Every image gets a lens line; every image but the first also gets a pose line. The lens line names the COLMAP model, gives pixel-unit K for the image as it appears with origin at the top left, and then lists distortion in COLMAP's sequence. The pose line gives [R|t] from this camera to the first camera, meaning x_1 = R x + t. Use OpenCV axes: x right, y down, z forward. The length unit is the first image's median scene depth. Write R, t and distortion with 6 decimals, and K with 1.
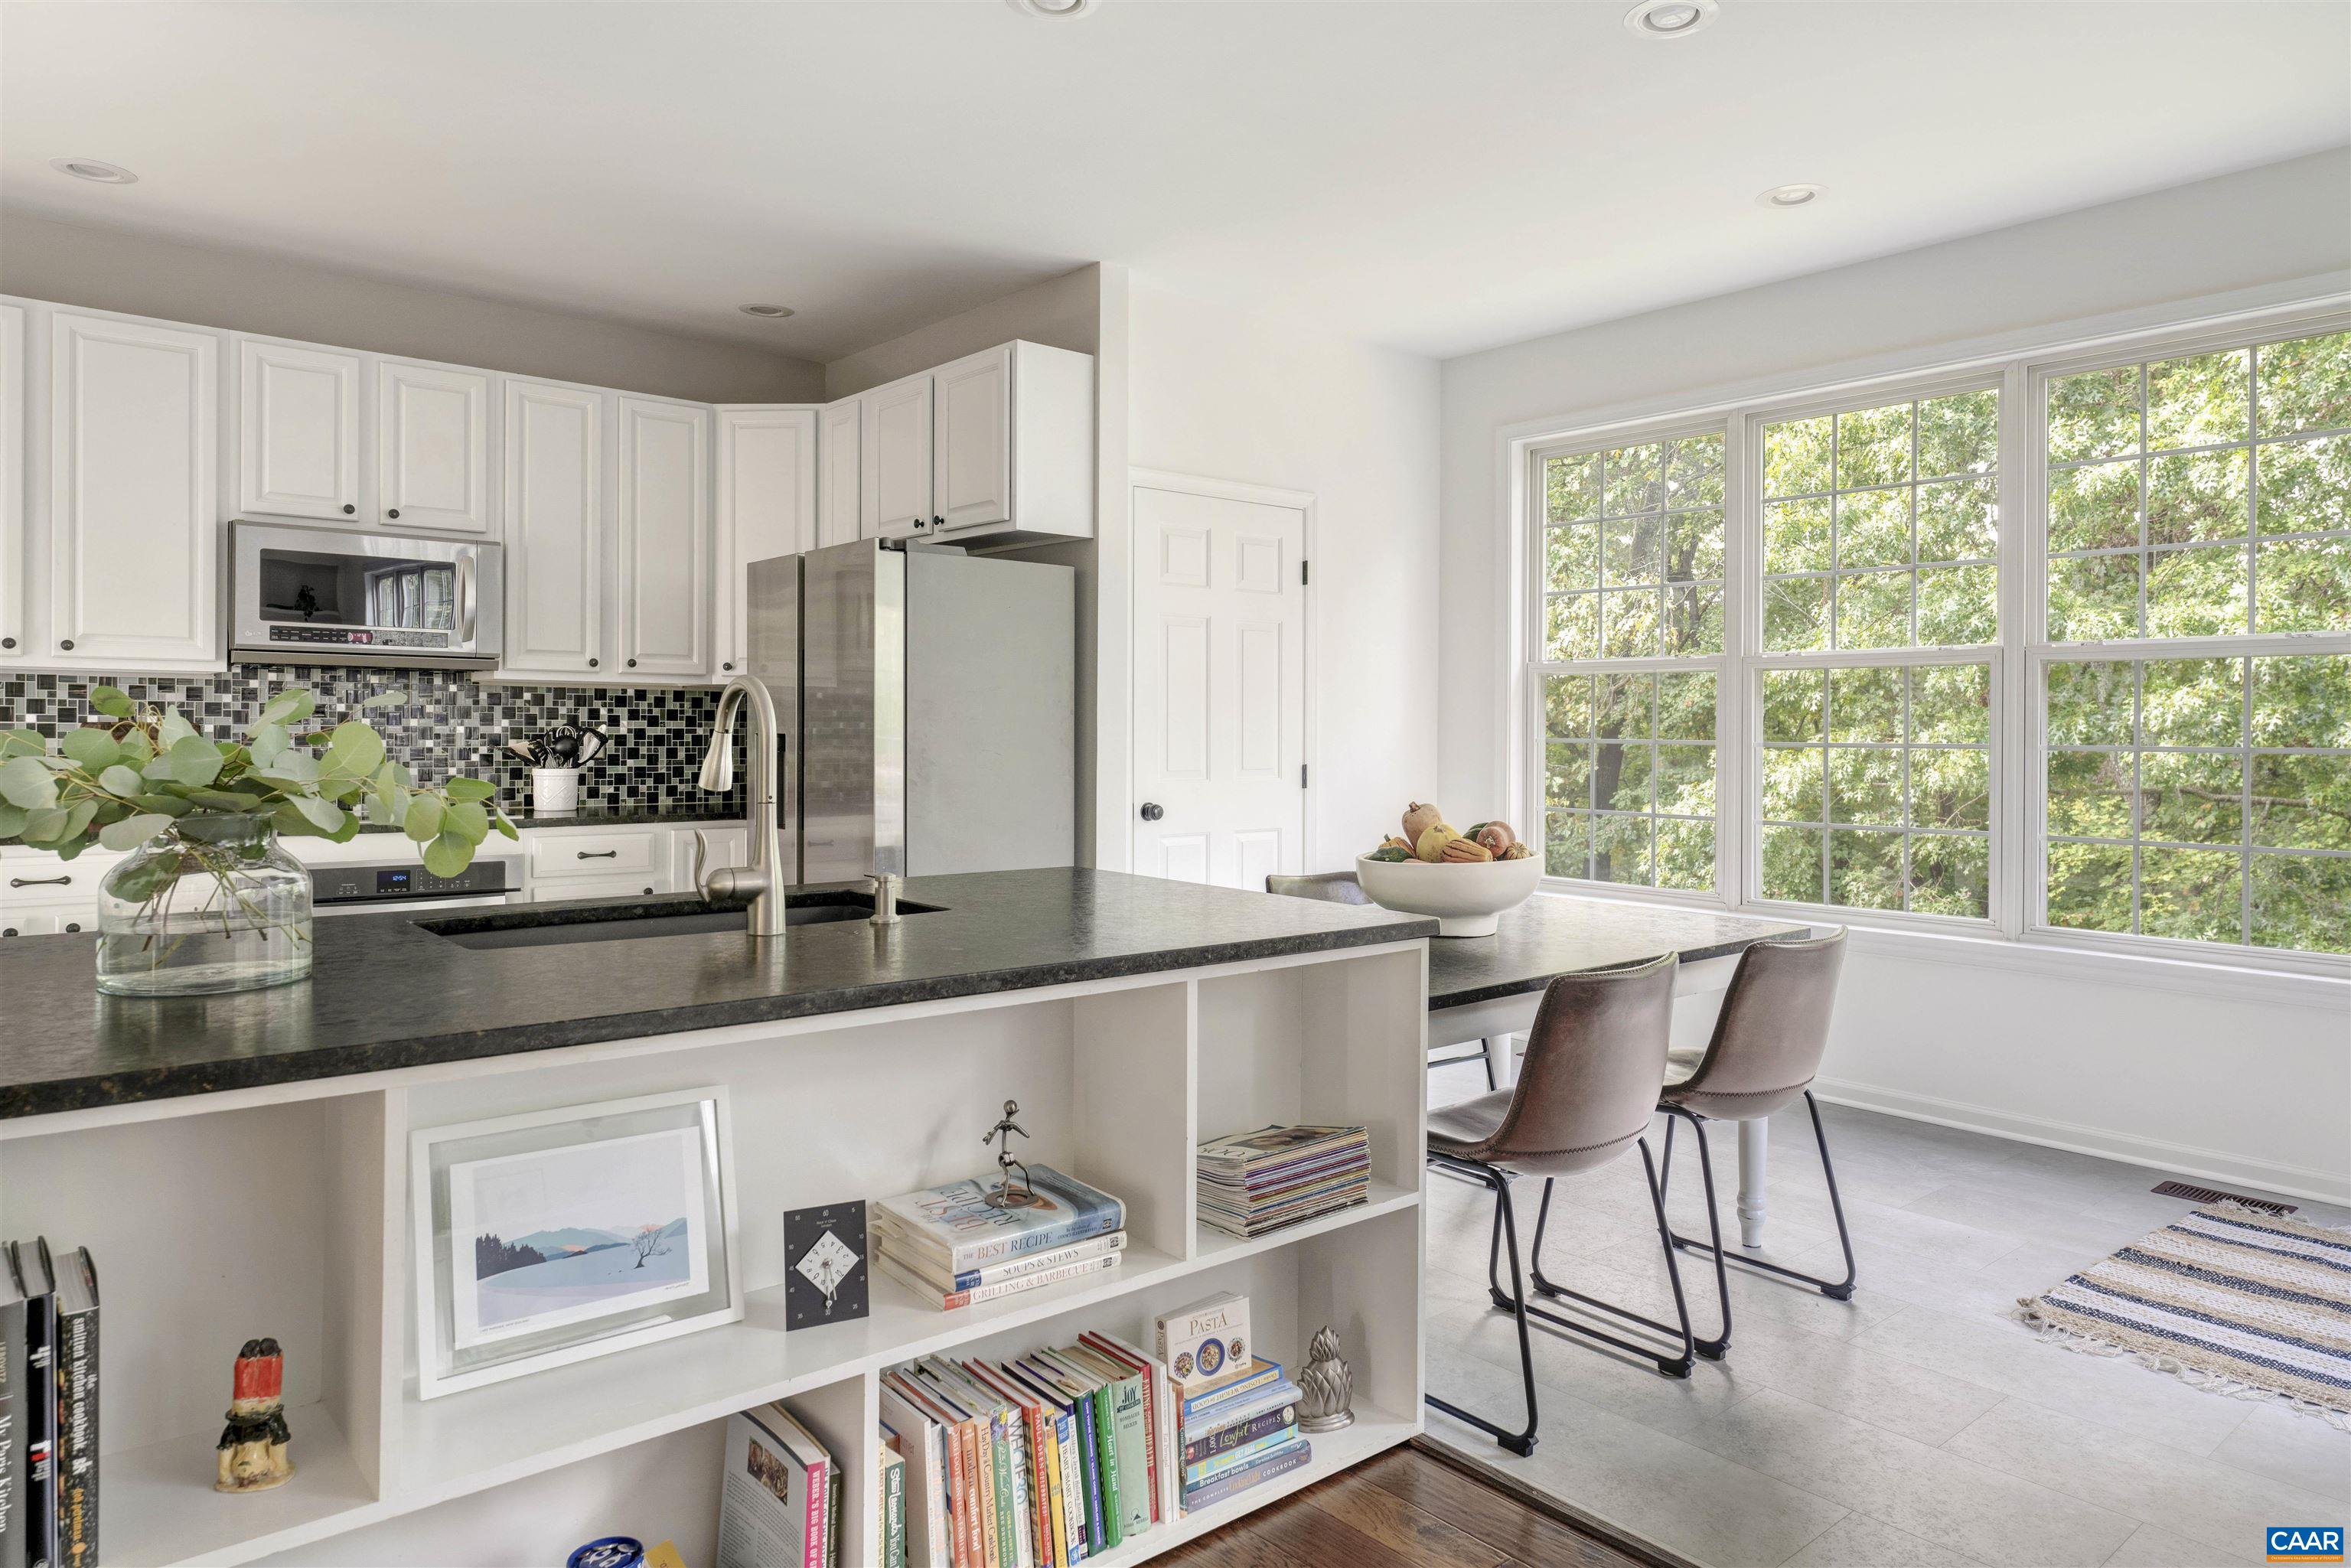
lens RADIAL K [[1452.0, 0, 1160.1], [0, 1452.0, 736.1], [0, 0, 1]] dist [0.010058, -0.004622]
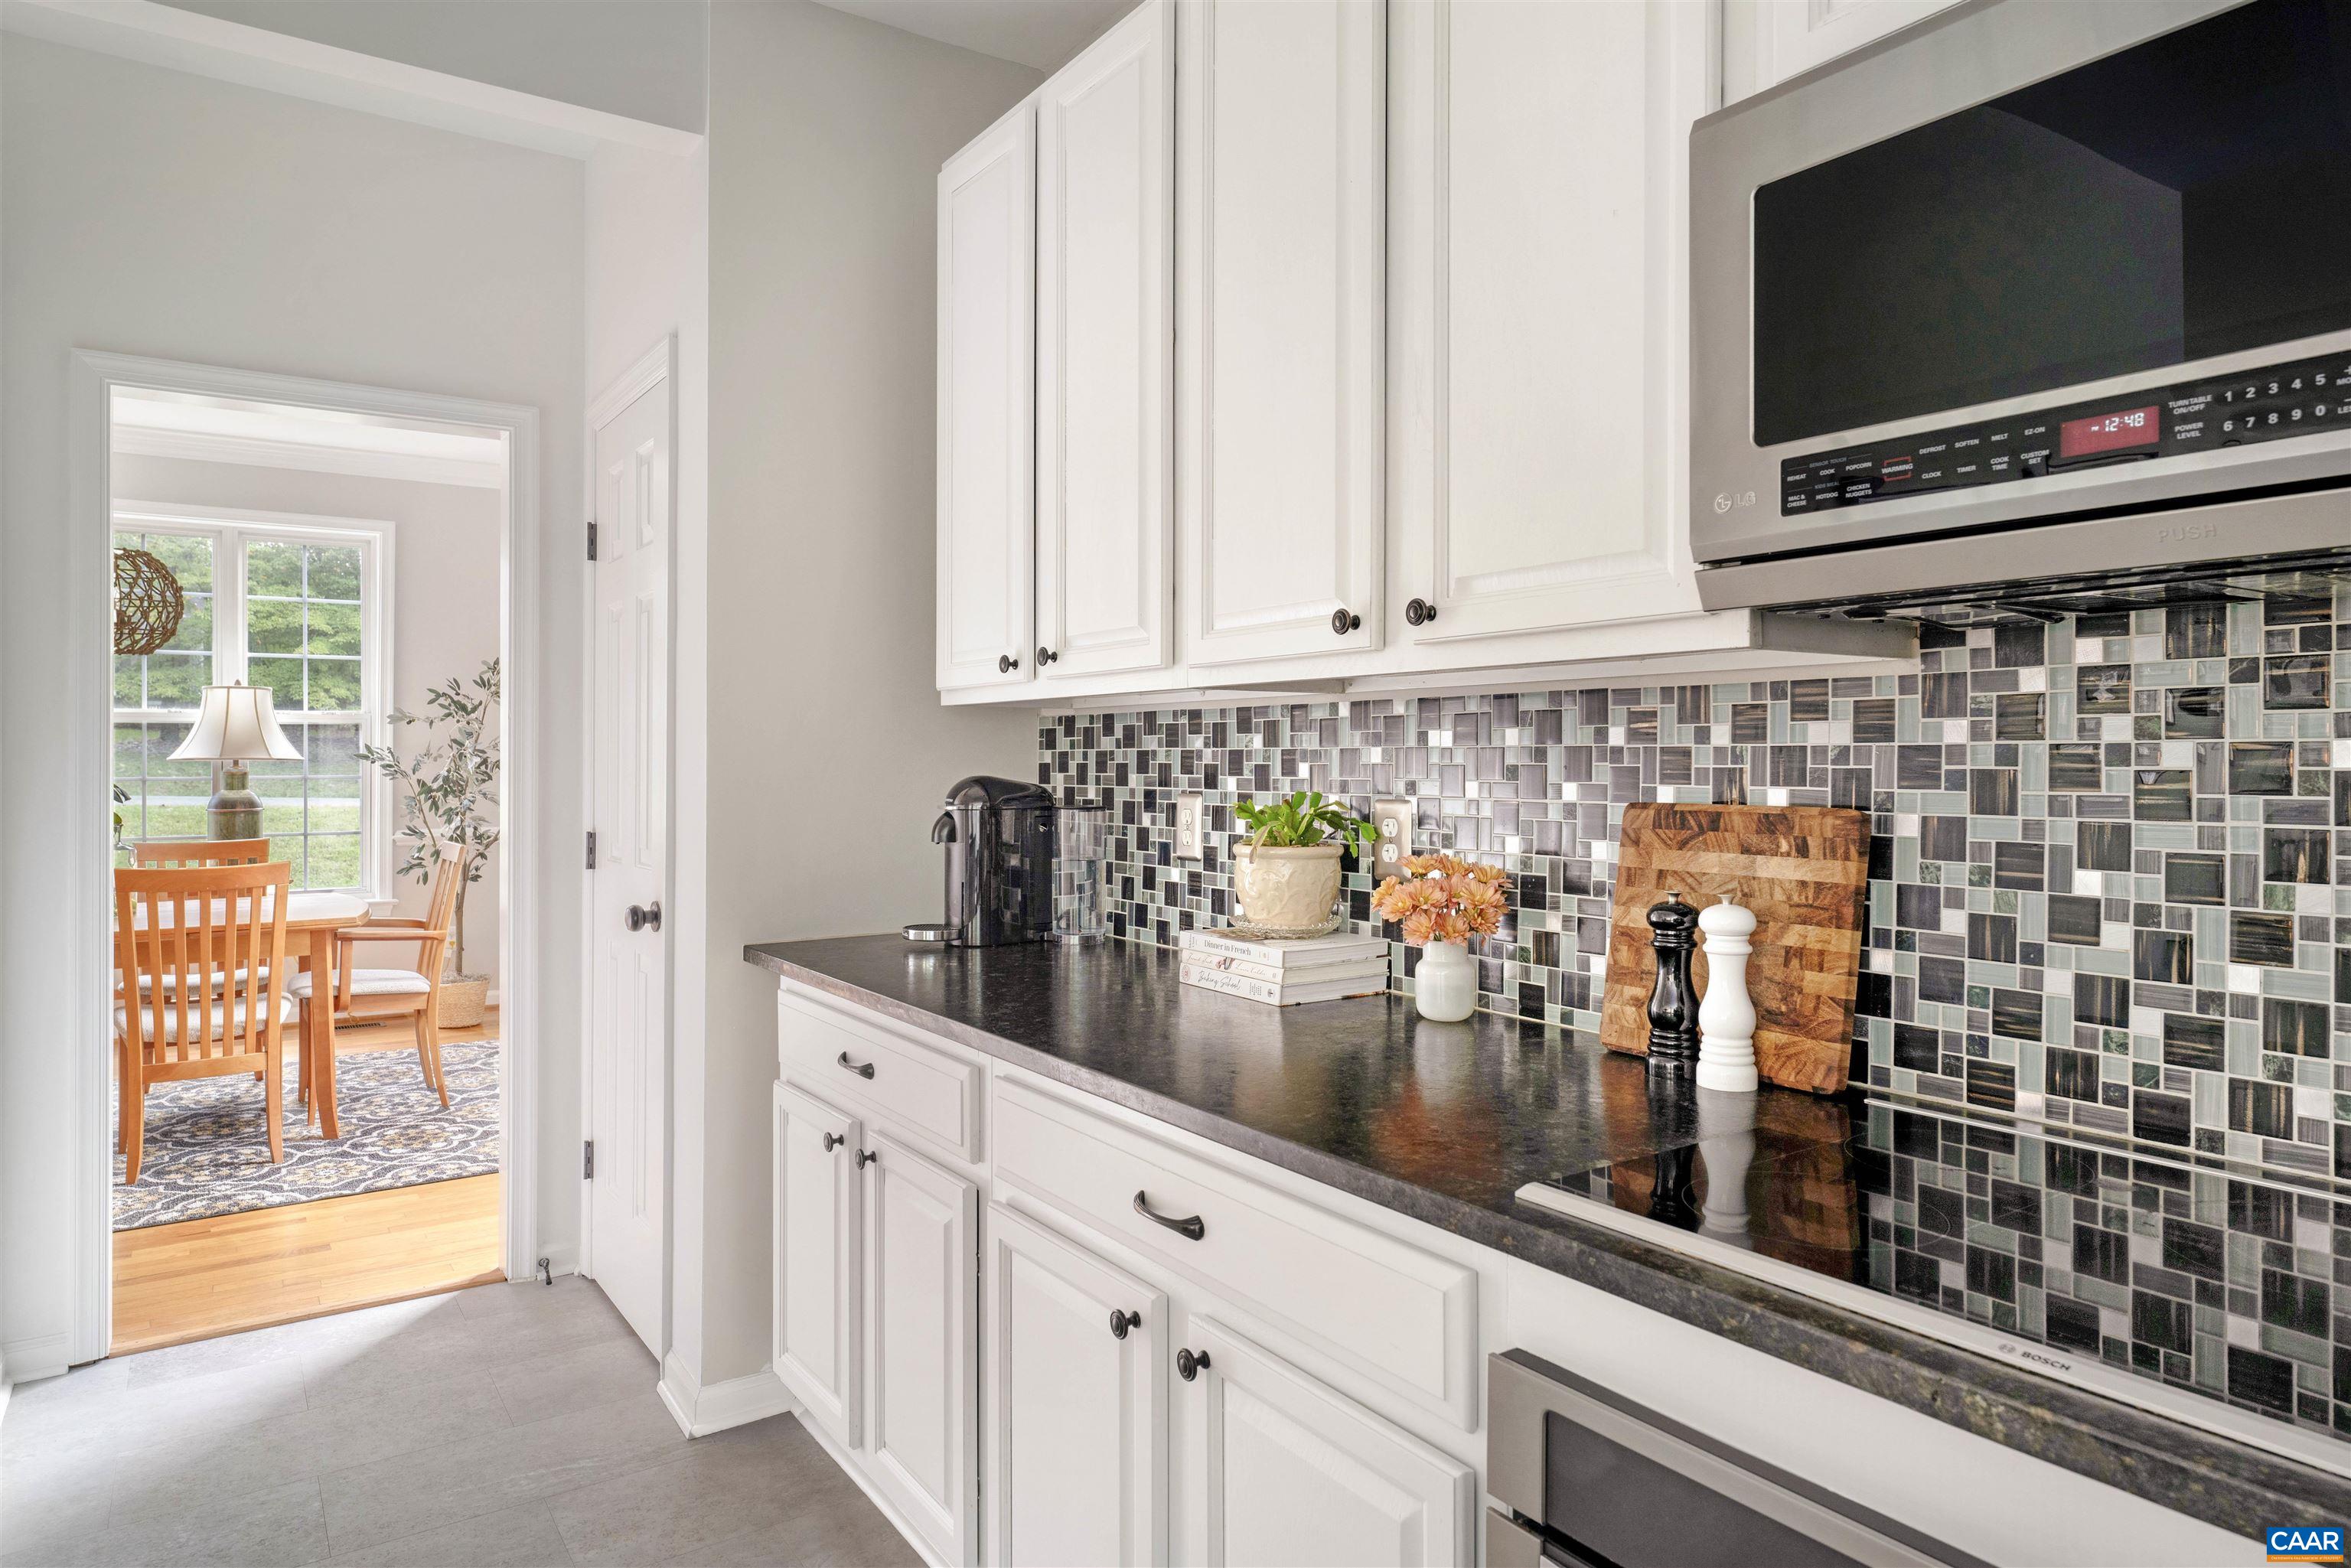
lens RADIAL K [[1452.0, 0, 1161.2], [0, 1452.0, 779.8], [0, 0, 1]] dist [0.010058, -0.004622]
pose [[-0.104982, -0.002485, -0.994471, -0.379103], [-0.015881, 0.999874, -0.000822, -0.015381], [0.994347, 0.015707, -0.105008, 1.055943]]
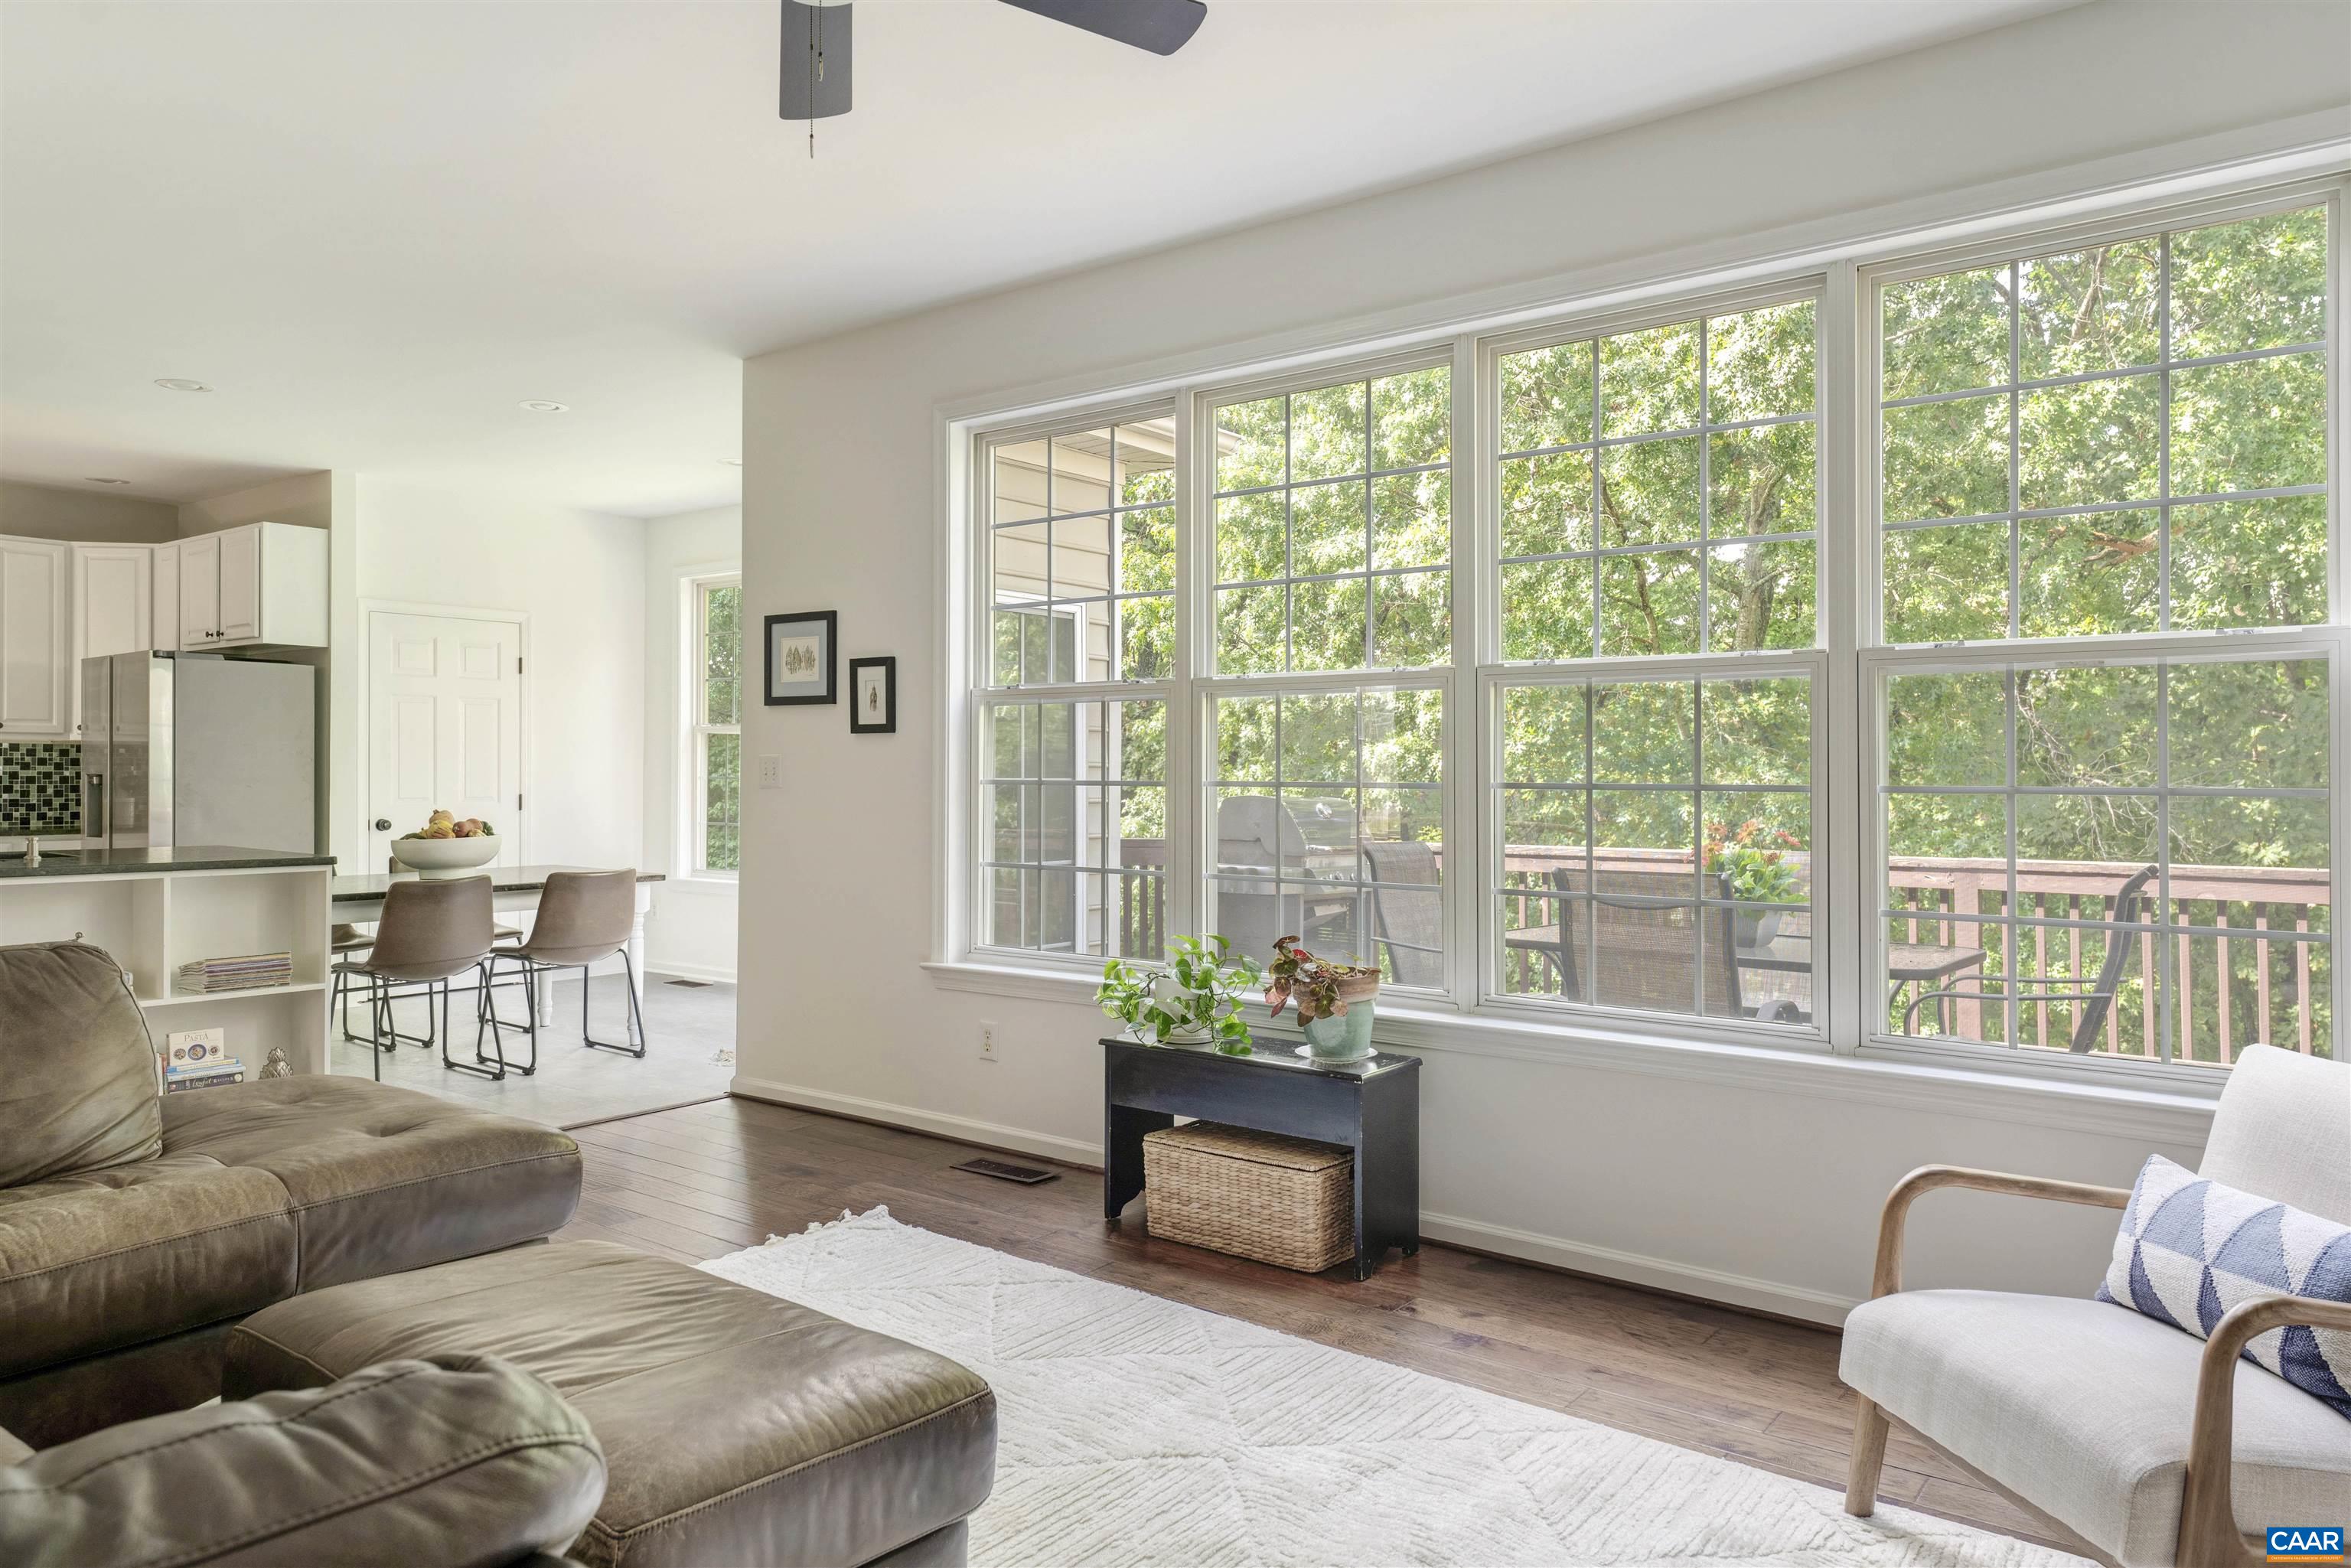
lens RADIAL K [[1534.7, 0, 1168.9], [0, 1534.7, 778.1], [0, 0, 1]] dist [0.013147, 0.000394]
pose [[0.979102, -0.004150, 0.203326, 0.424142], [0.004432, 0.999990, -0.000933, 0.007412], [-0.203320, 0.001815, 0.979111, -0.674779]]
